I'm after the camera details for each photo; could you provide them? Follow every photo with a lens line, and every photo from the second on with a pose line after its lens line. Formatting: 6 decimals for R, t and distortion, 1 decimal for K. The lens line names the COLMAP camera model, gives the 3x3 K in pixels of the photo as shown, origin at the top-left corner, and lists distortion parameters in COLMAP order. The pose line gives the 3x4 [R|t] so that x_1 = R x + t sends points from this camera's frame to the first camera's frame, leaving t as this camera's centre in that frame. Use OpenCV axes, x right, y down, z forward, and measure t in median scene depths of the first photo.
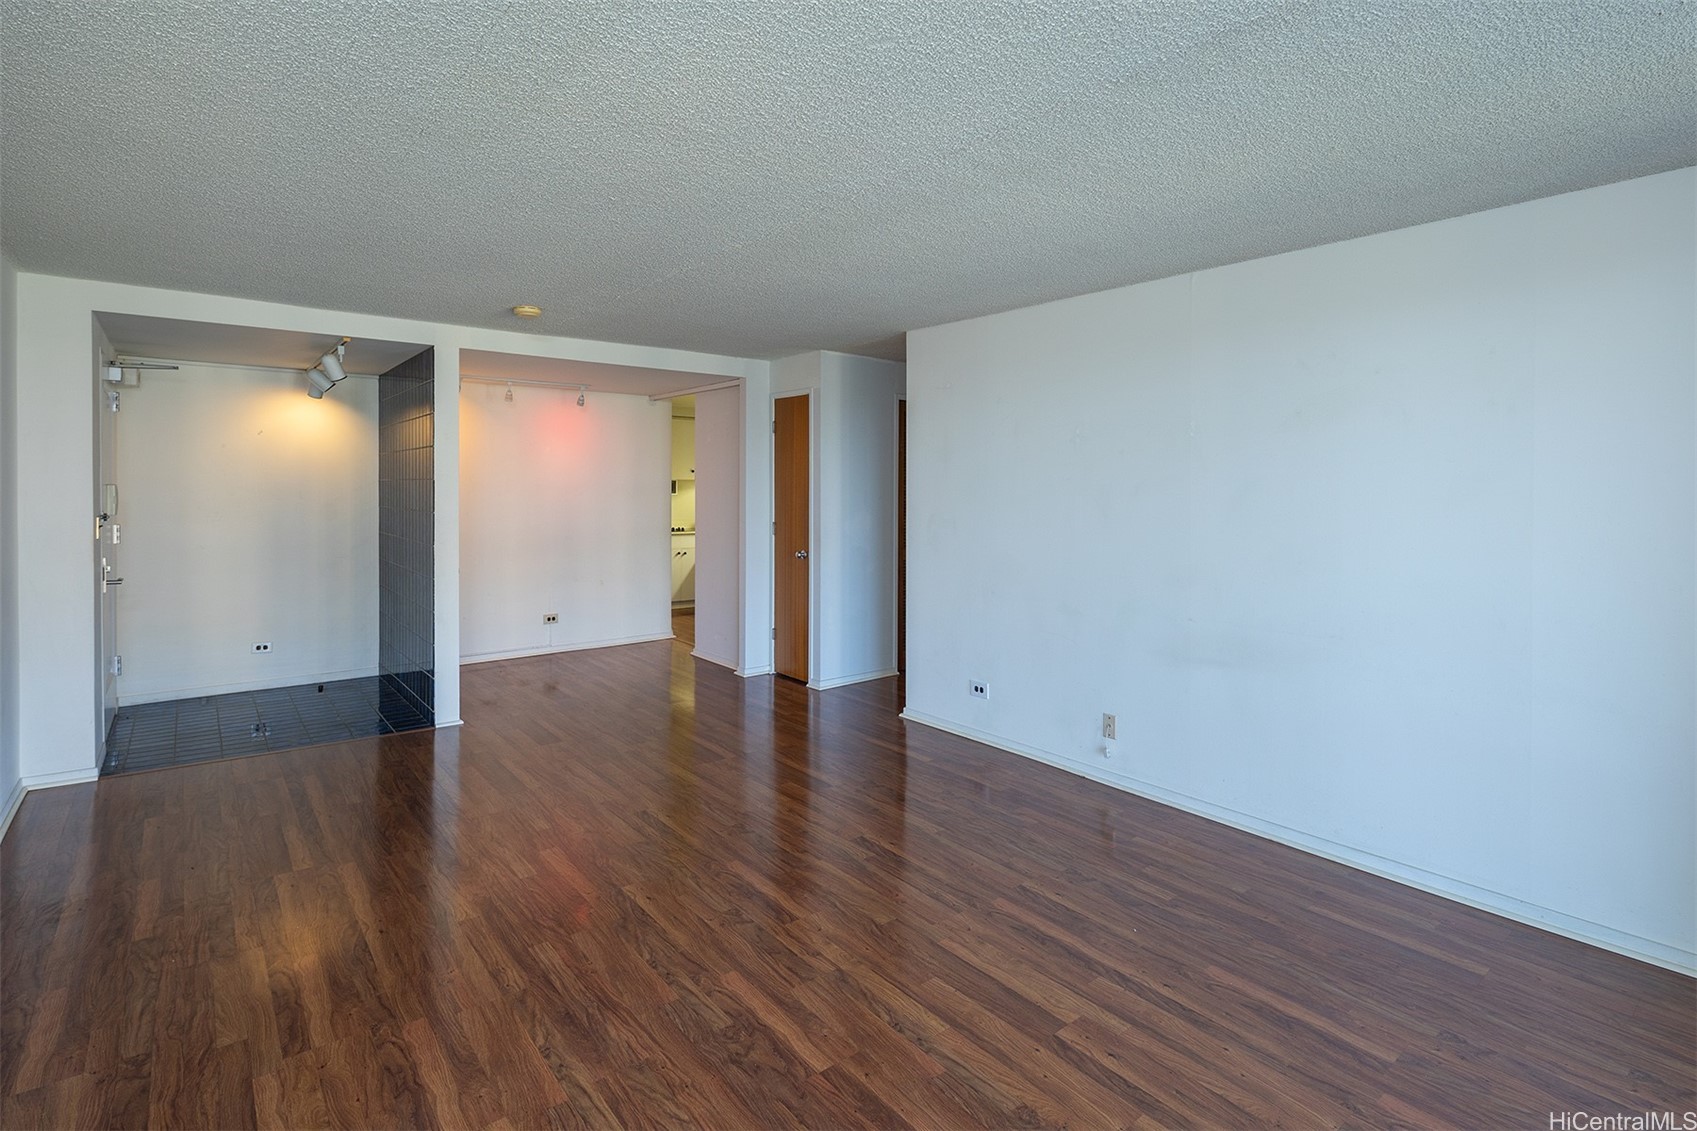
lens RADIAL K [[829.0, 0, 842.0], [0, 829.0, 576.0], [0, 0, 1]] dist [-0.002835, -0.002990]
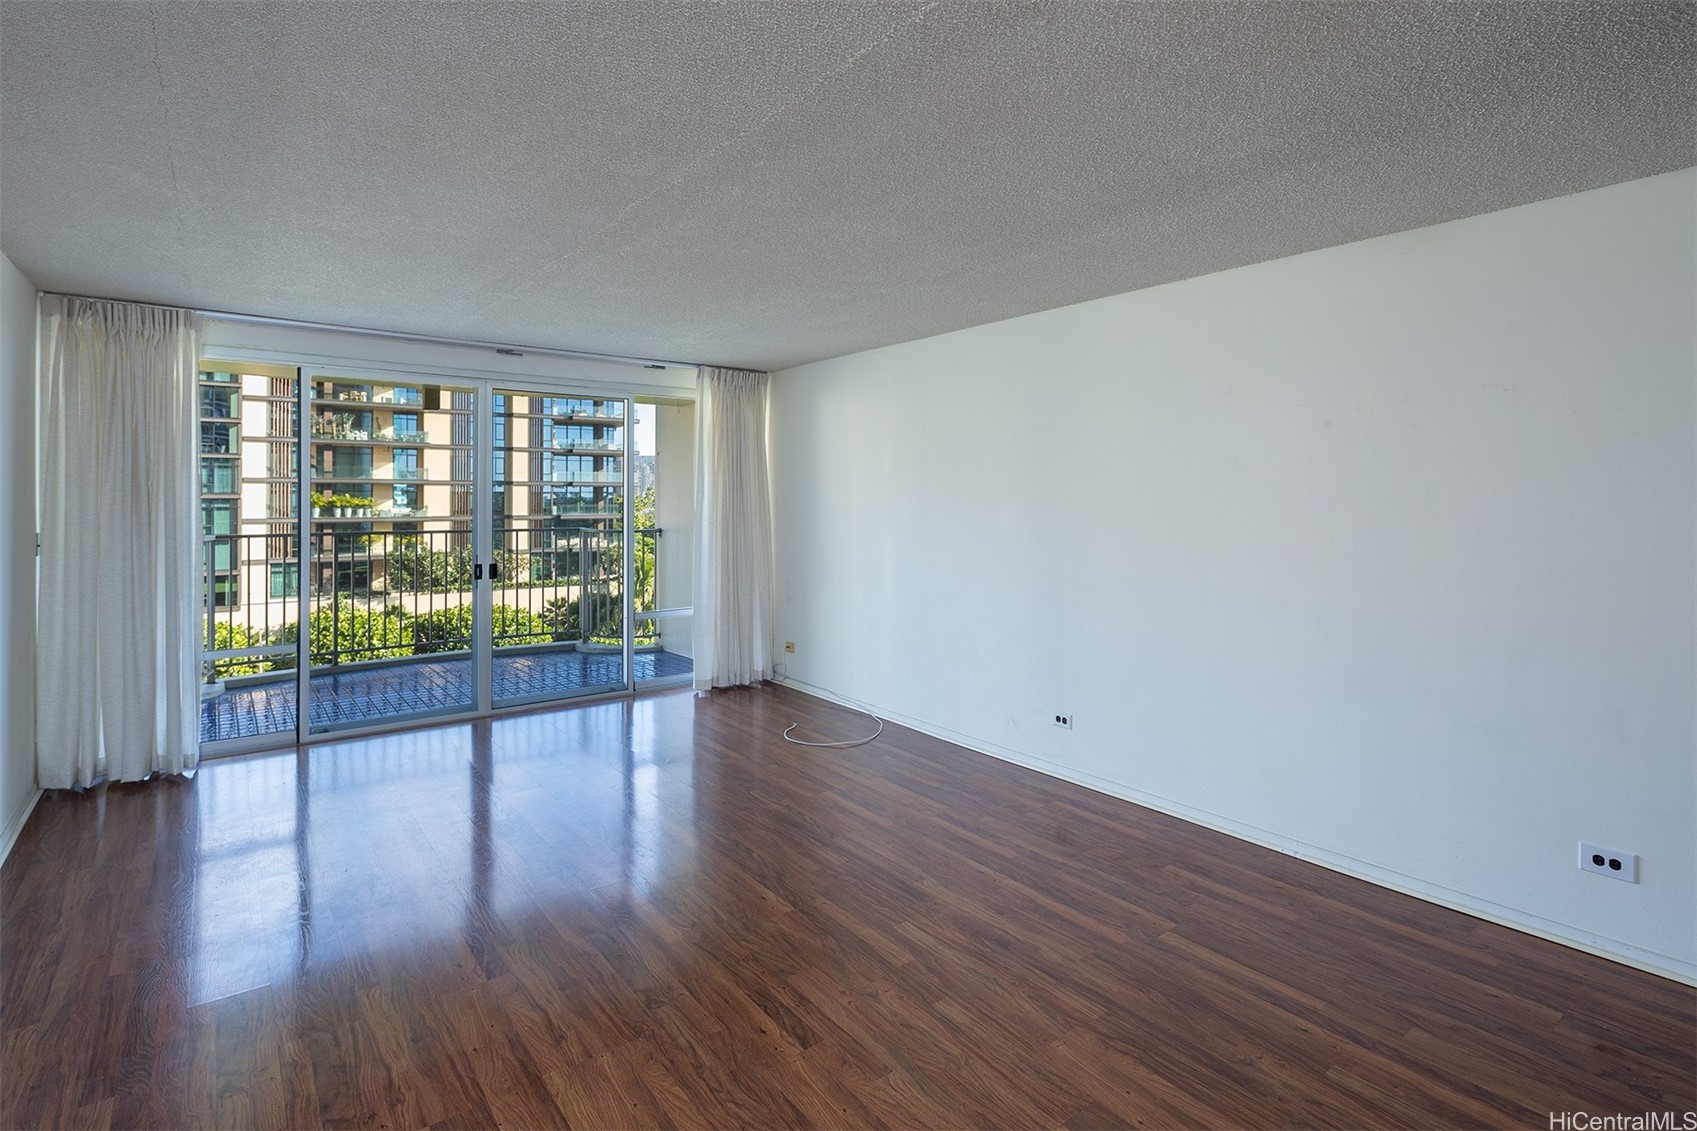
lens RADIAL K [[829.0, 0, 857.5], [0, 829.0, 489.1], [0, 0, 1]] dist [-0.002835, -0.002990]
pose [[-0.999960, -0.008318, 0.003301, -0.336696], [-0.007955, 0.995184, 0.097706, -0.209454], [-0.004097, 0.097676, -0.995210, 1.903200]]
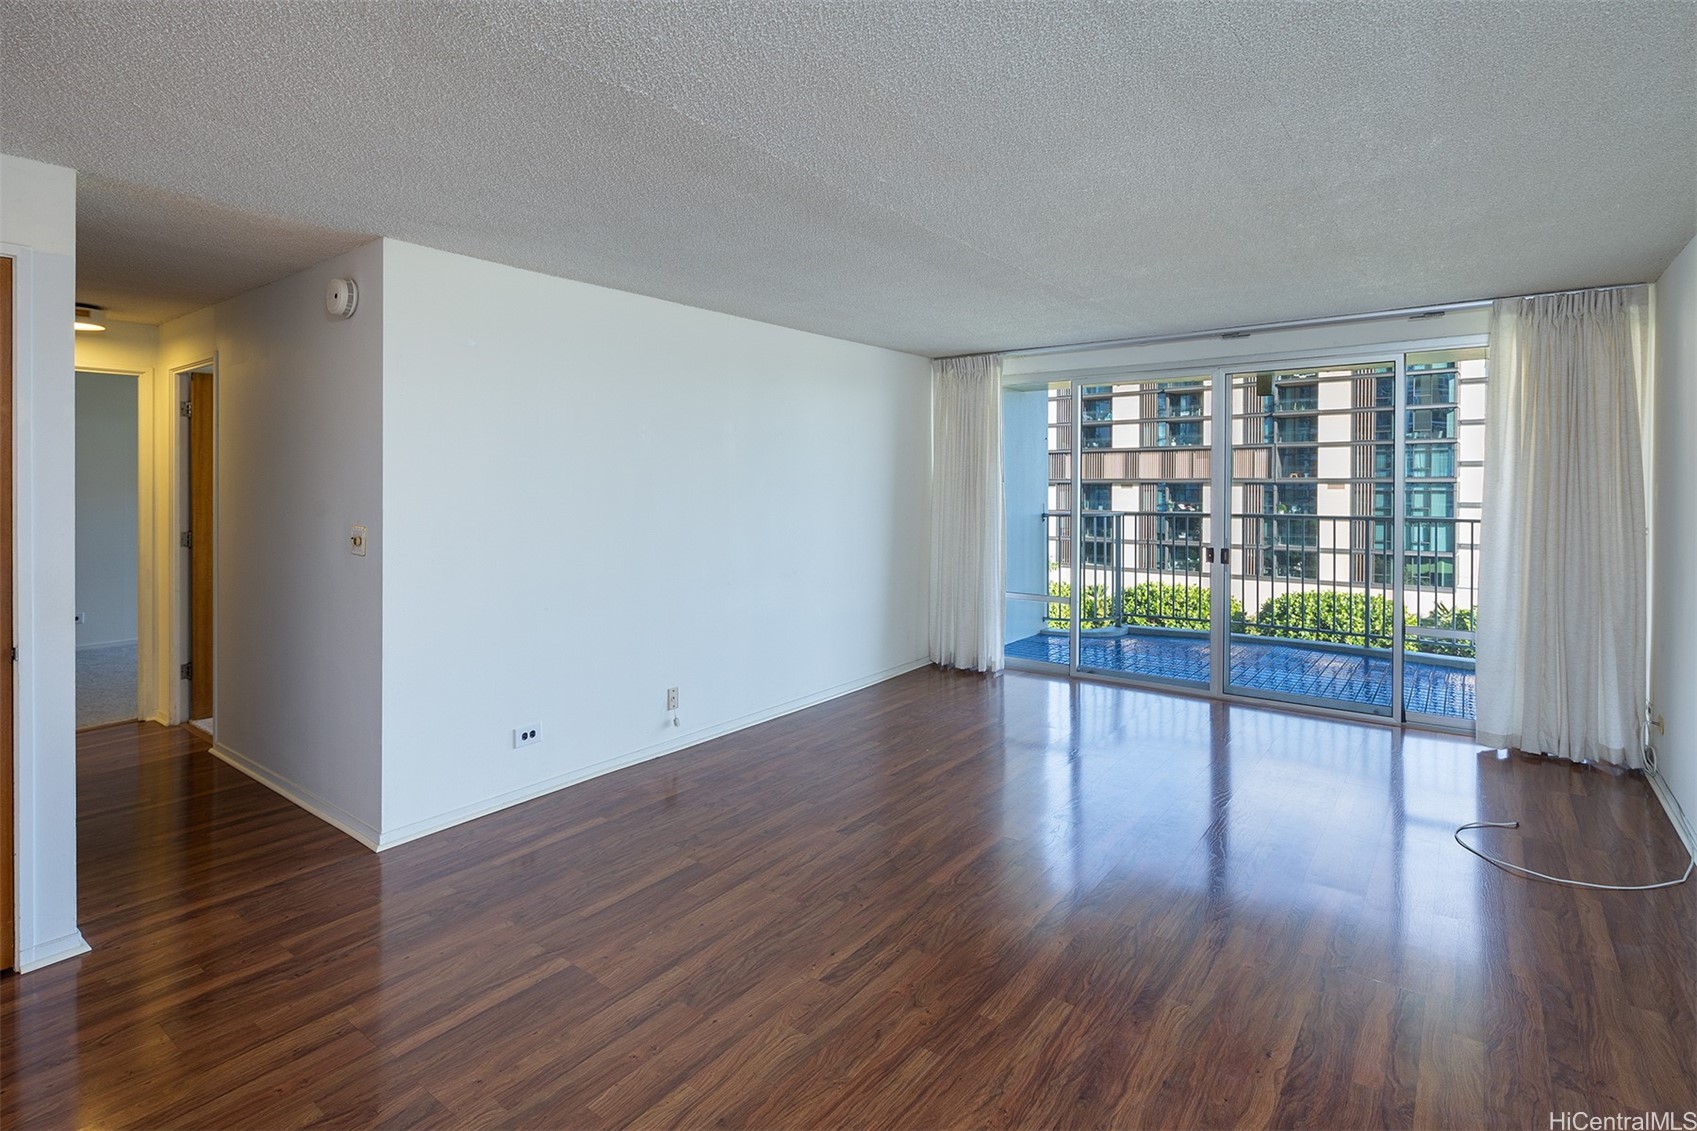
lens RADIAL K [[829.0, 0, 855.7], [0, 829.0, 483.7], [0, 0, 1]] dist [-0.002835, -0.002990]
pose [[-0.256423, -0.007545, 0.966535, -1.077878], [0.106232, 0.993692, 0.035941, -0.158097], [-0.960709, 0.111893, -0.254004, 1.348933]]
